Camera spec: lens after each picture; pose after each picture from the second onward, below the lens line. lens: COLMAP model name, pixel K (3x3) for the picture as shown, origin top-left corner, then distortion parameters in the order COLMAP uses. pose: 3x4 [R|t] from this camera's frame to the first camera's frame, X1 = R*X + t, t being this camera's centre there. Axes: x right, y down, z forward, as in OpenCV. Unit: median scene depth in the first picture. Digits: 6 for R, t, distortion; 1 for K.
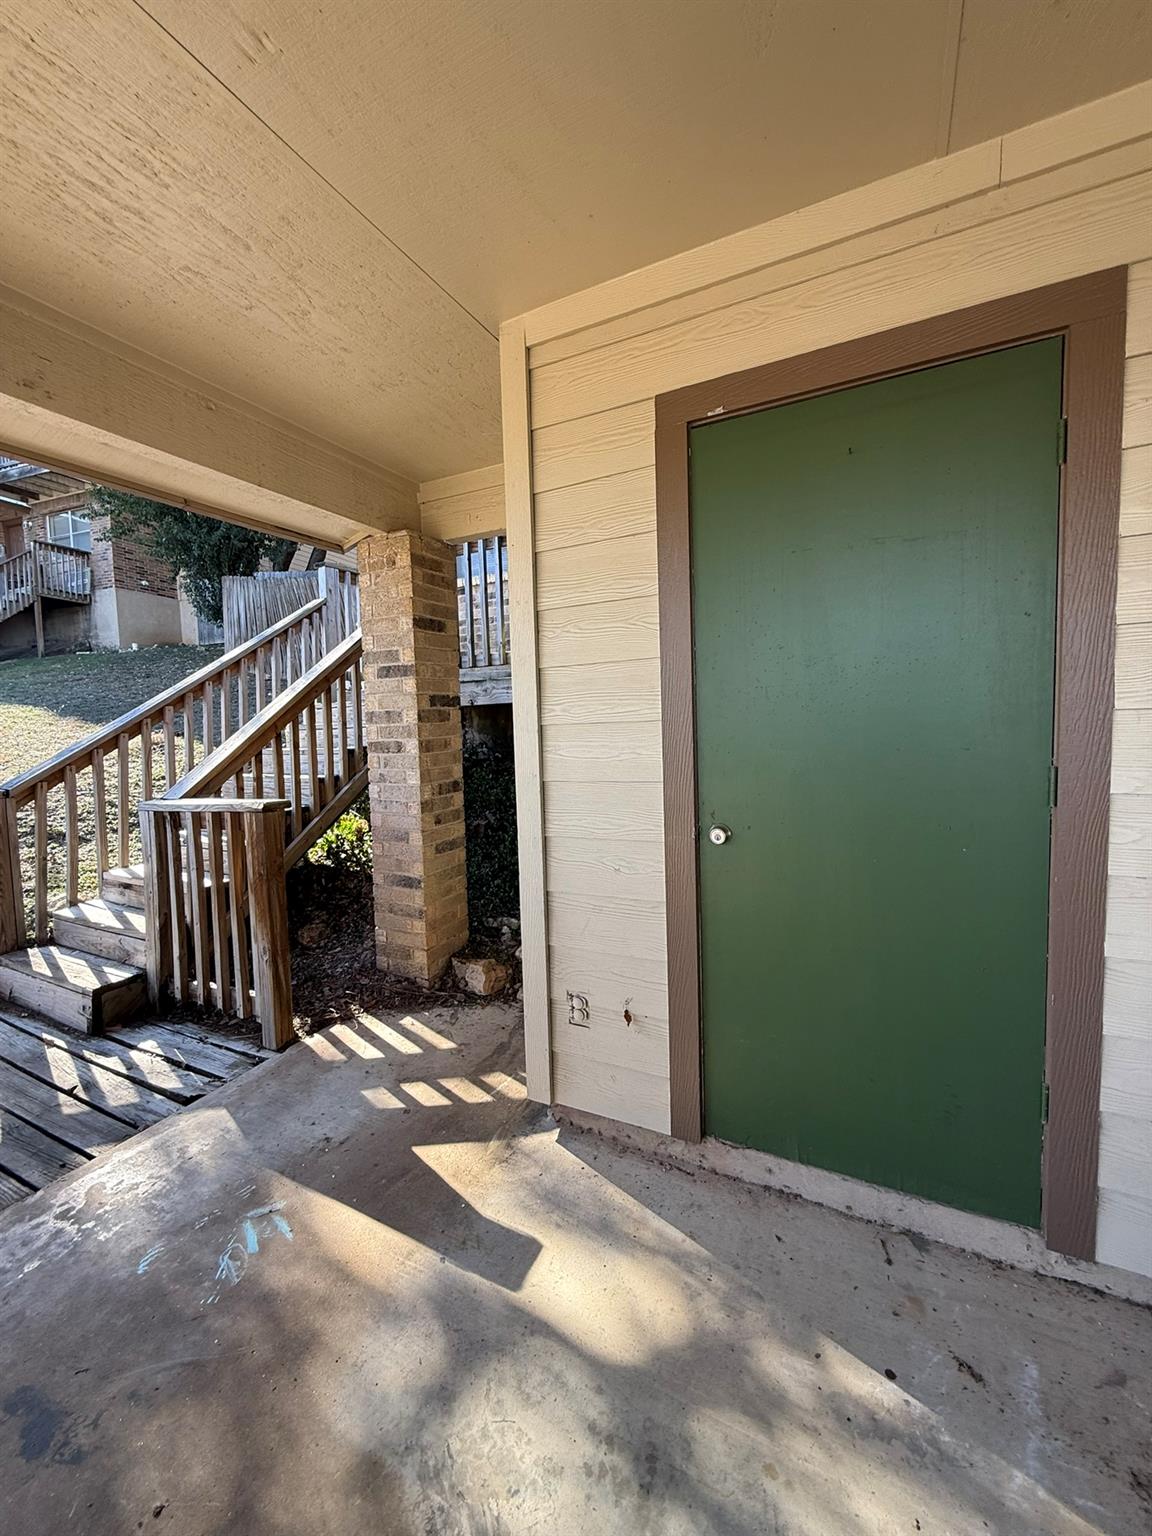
lens RADIAL K [[610.9, 0, 576.6], [0, 610.9, 763.9], [0, 0, 1]] dist [0.000142, 0.001007]
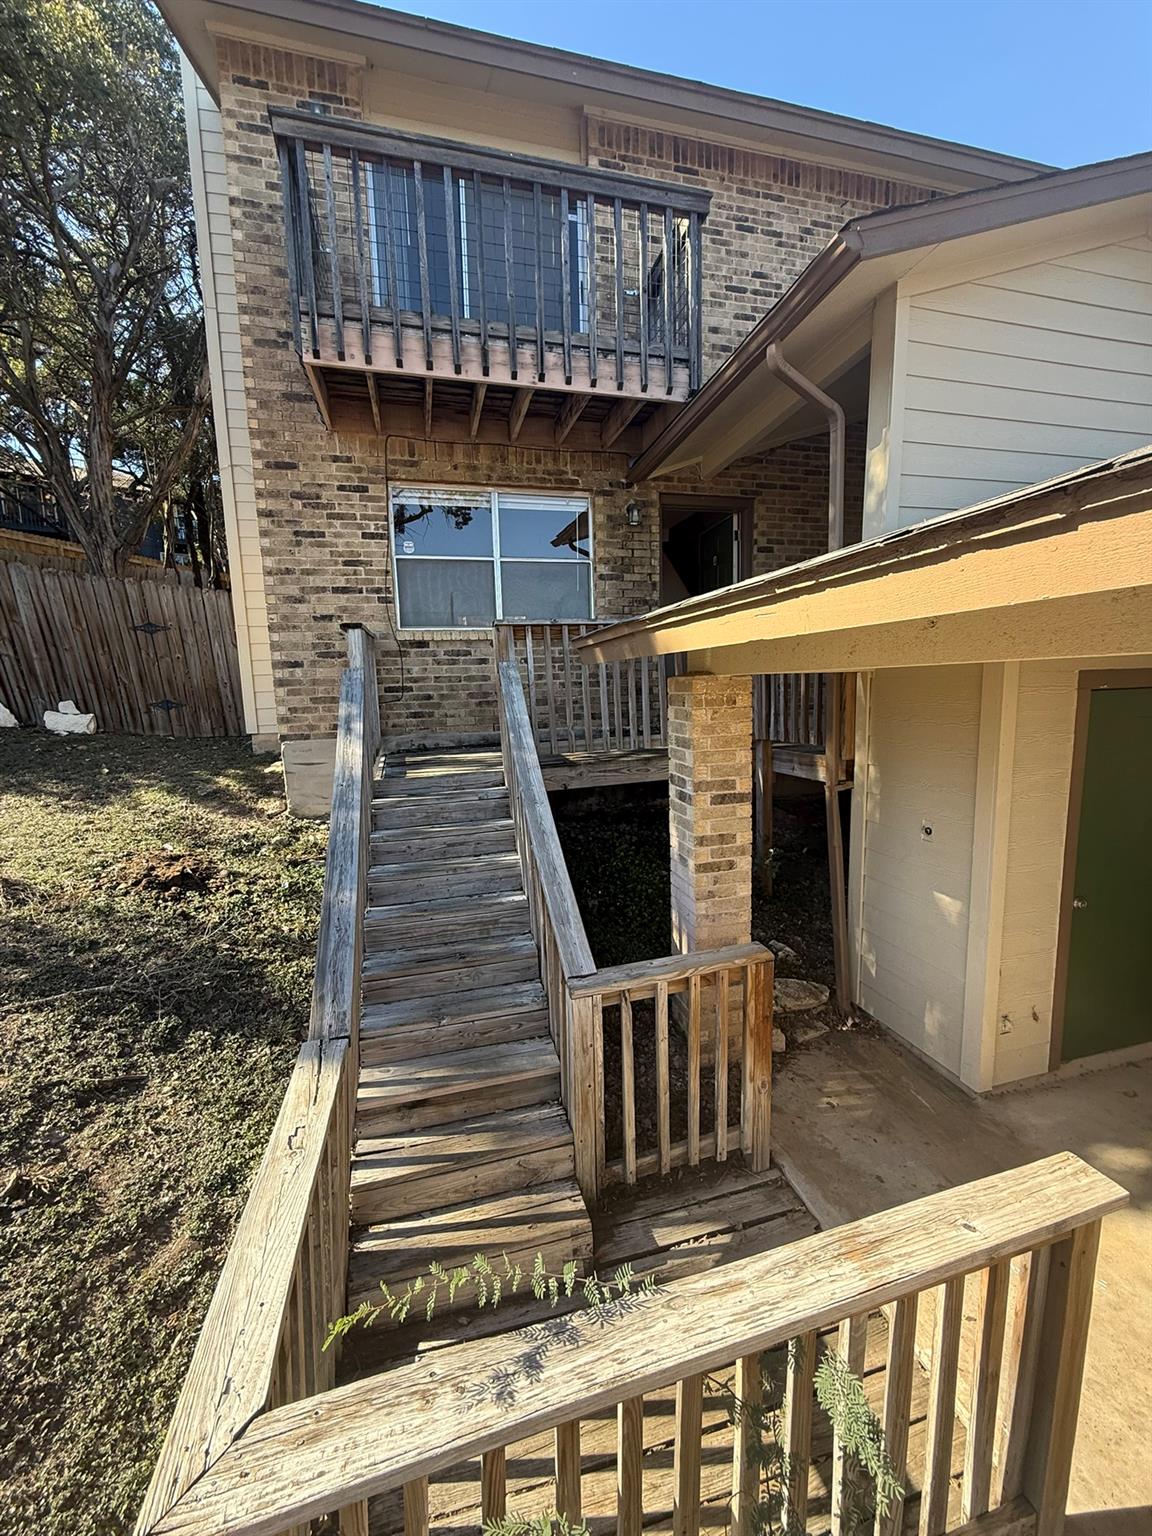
lens RADIAL K [[610.9, 0, 581.9], [0, 610.9, 765.2], [0, 0, 1]] dist [0.000142, 0.001007]
pose [[0.746833, -0.081959, 0.659941, -1.234282], [0.058826, 0.996628, 0.057202, -0.293330], [-0.662404, -0.003899, 0.749137, 0.354198]]
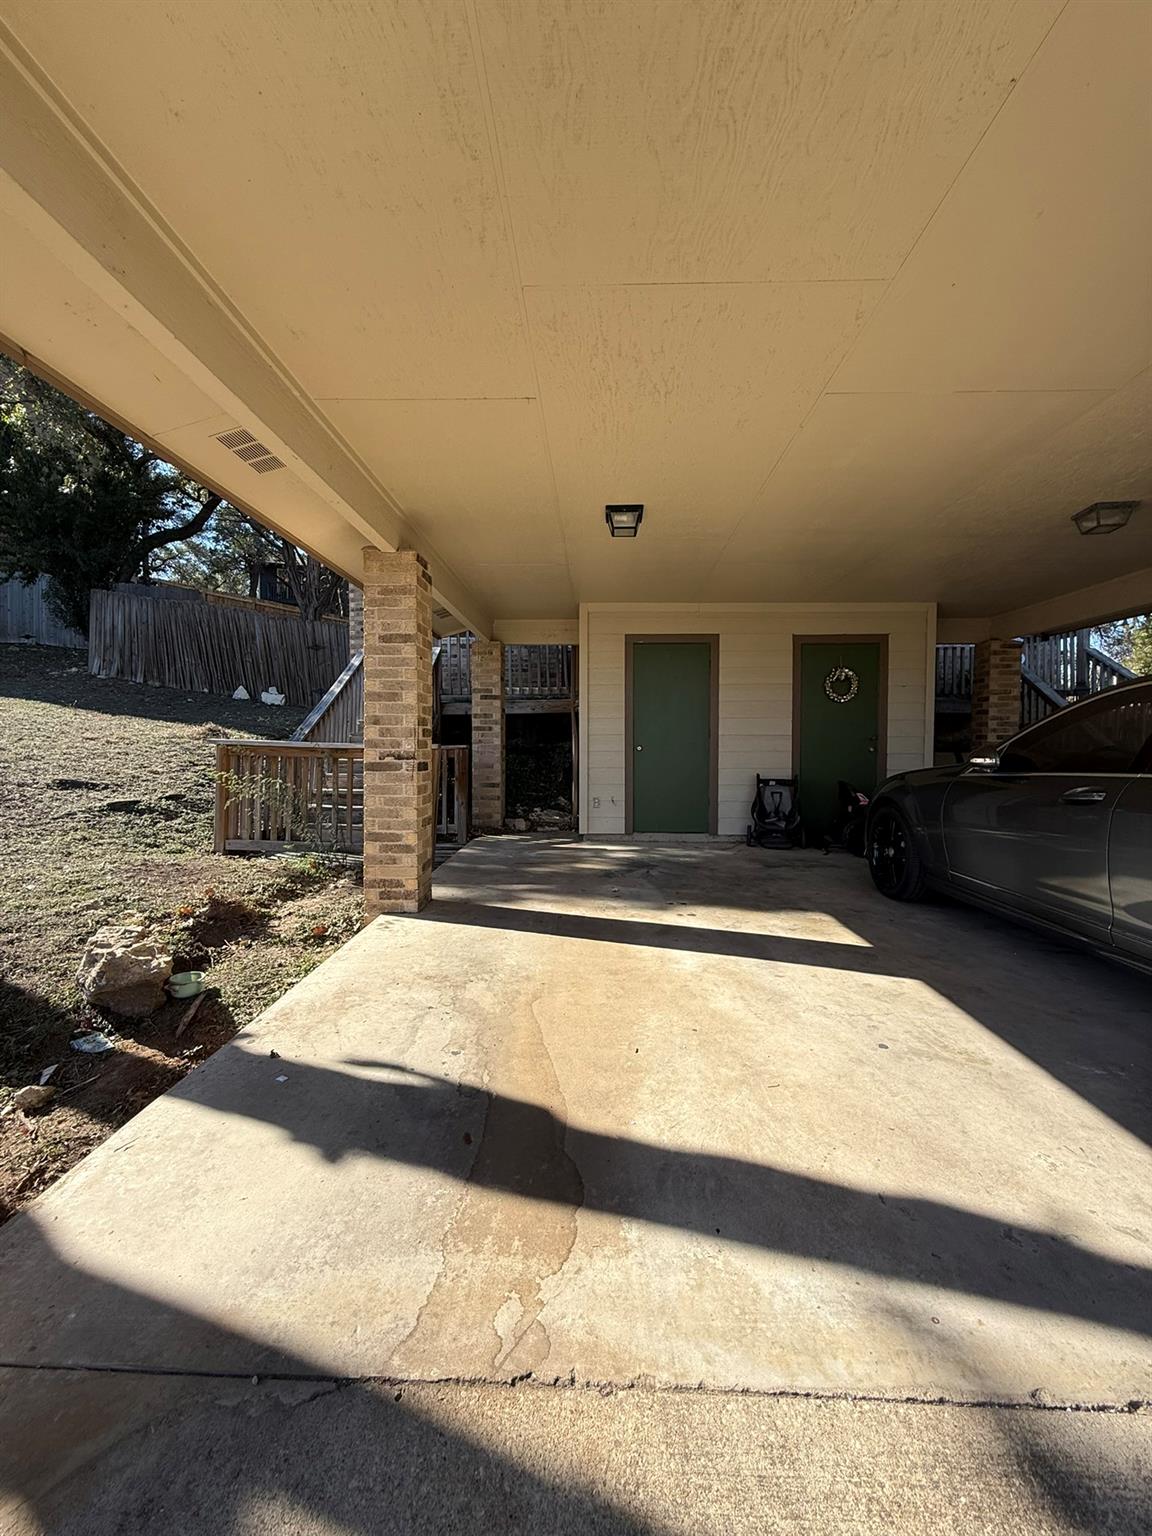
lens RADIAL K [[610.9, 0, 577.6], [0, 610.9, 763.6], [0, 0, 1]] dist [0.000142, 0.001007]
pose [[0.905032, 0.014462, 0.425098, -1.018916], [0.005134, 0.998978, -0.044917, 0.224563], [-0.425313, 0.042834, 0.904032, -1.341508]]
